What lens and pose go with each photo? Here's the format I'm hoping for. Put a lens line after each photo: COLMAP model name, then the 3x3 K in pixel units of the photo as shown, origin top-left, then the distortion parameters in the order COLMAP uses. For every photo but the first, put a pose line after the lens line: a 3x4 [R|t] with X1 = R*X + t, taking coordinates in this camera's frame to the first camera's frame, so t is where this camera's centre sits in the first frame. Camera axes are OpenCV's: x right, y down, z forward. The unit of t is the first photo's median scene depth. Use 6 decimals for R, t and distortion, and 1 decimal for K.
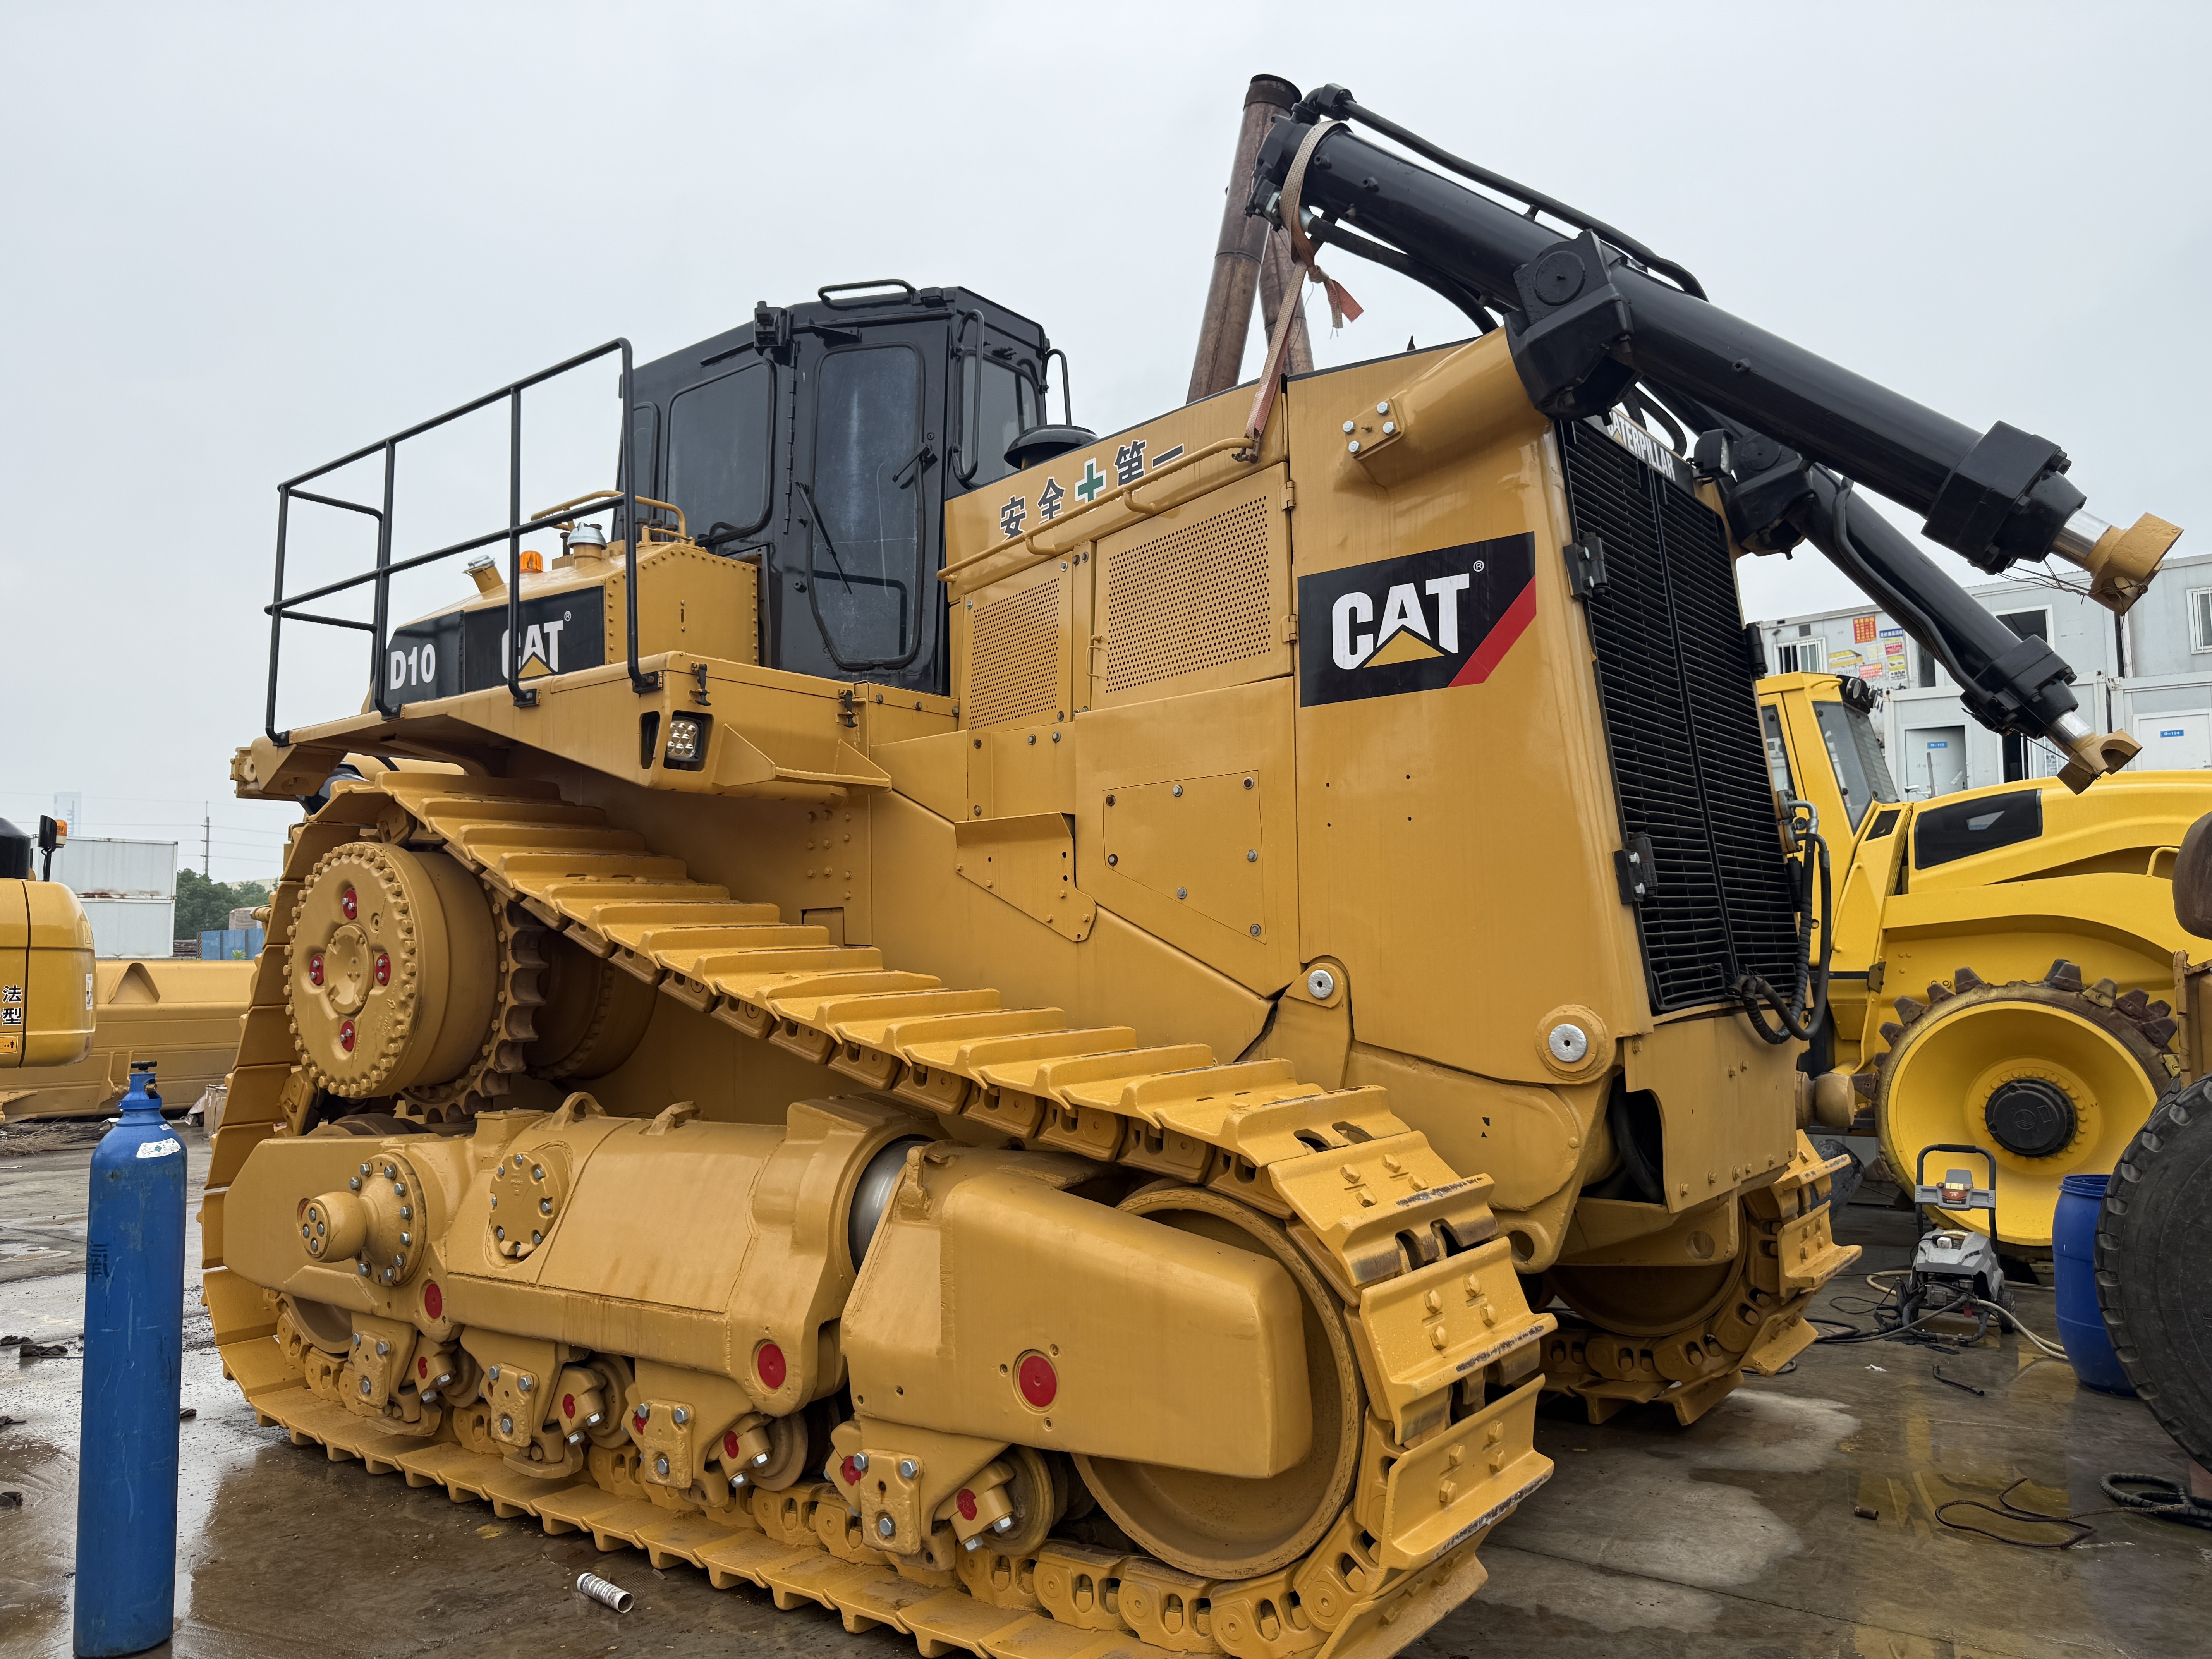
lens RADIAL K [[1572.1, 0, 1106.0], [0, 1572.1, 829.5], [0, 0, 1]] dist [-0.000104, -0.004911]
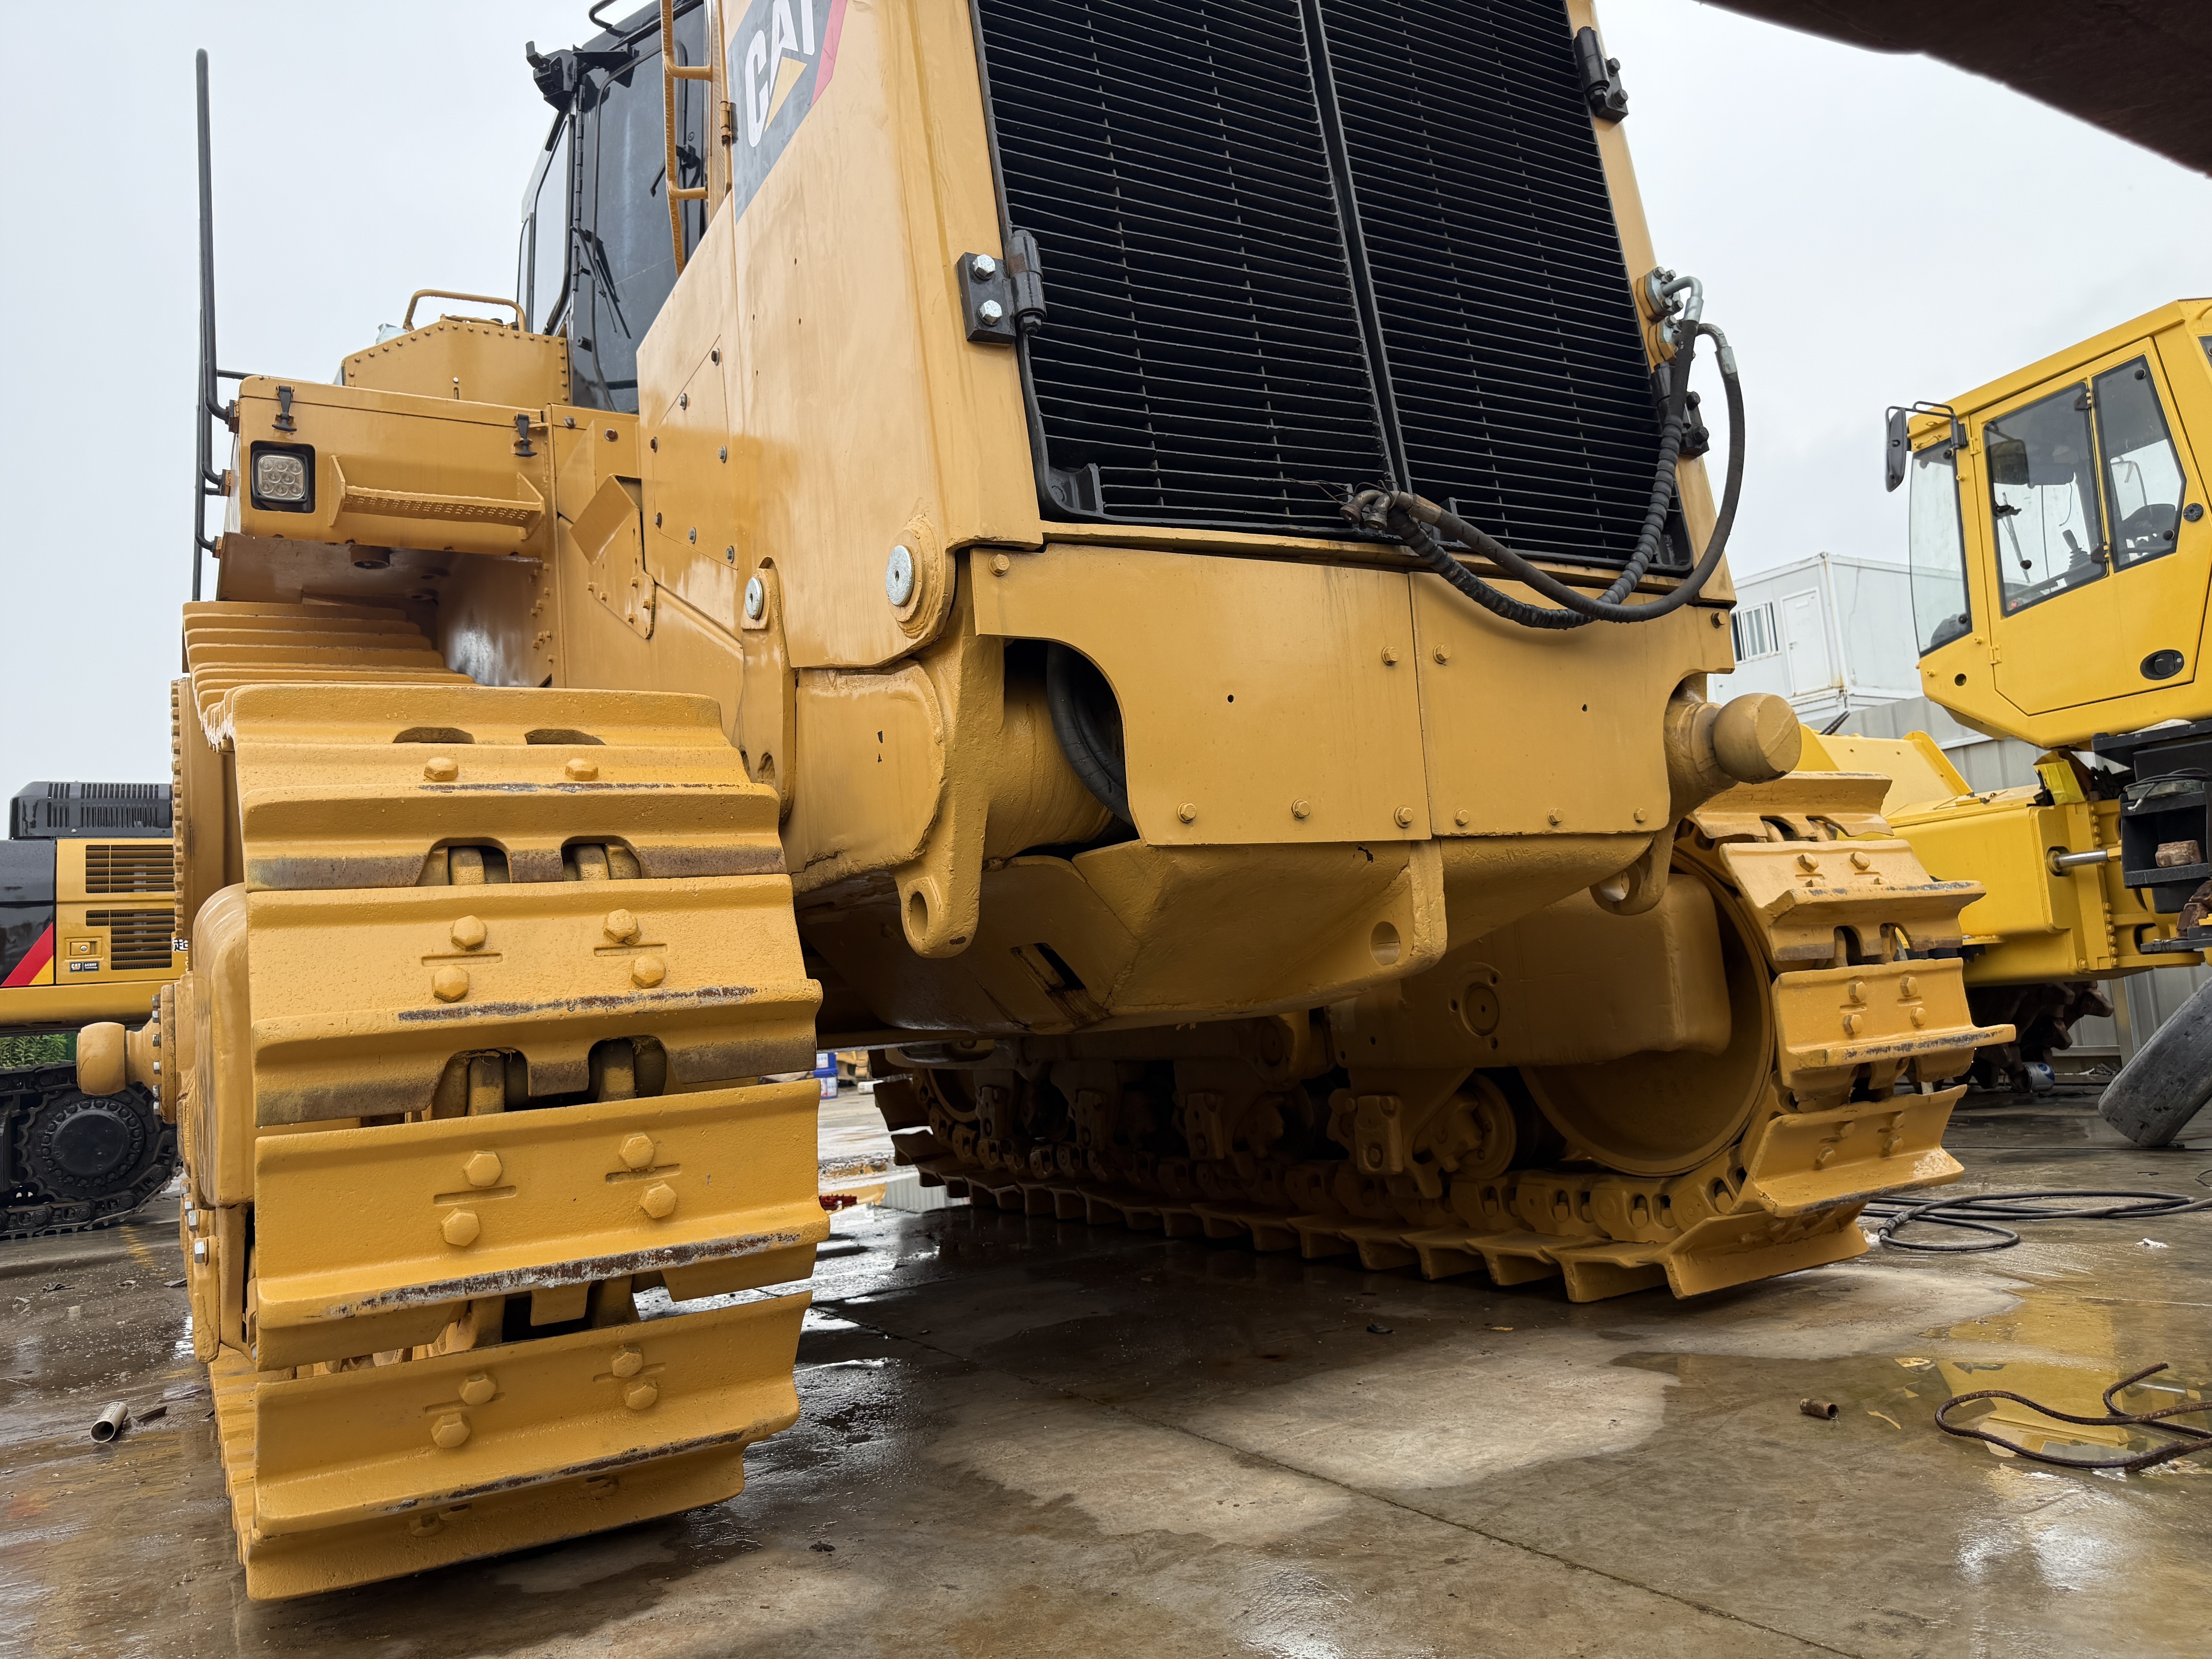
lens RADIAL K [[1582.9, 0, 1106.0], [0, 1582.9, 829.5], [0, 0, 1]] dist [-0.006630, -0.007188]
pose [[0.925789, -0.095182, -0.365862, 0.436574], [0.093846, 0.995355, -0.021481, 0.190699], [0.366207, -0.014448, 0.930421, 0.327910]]
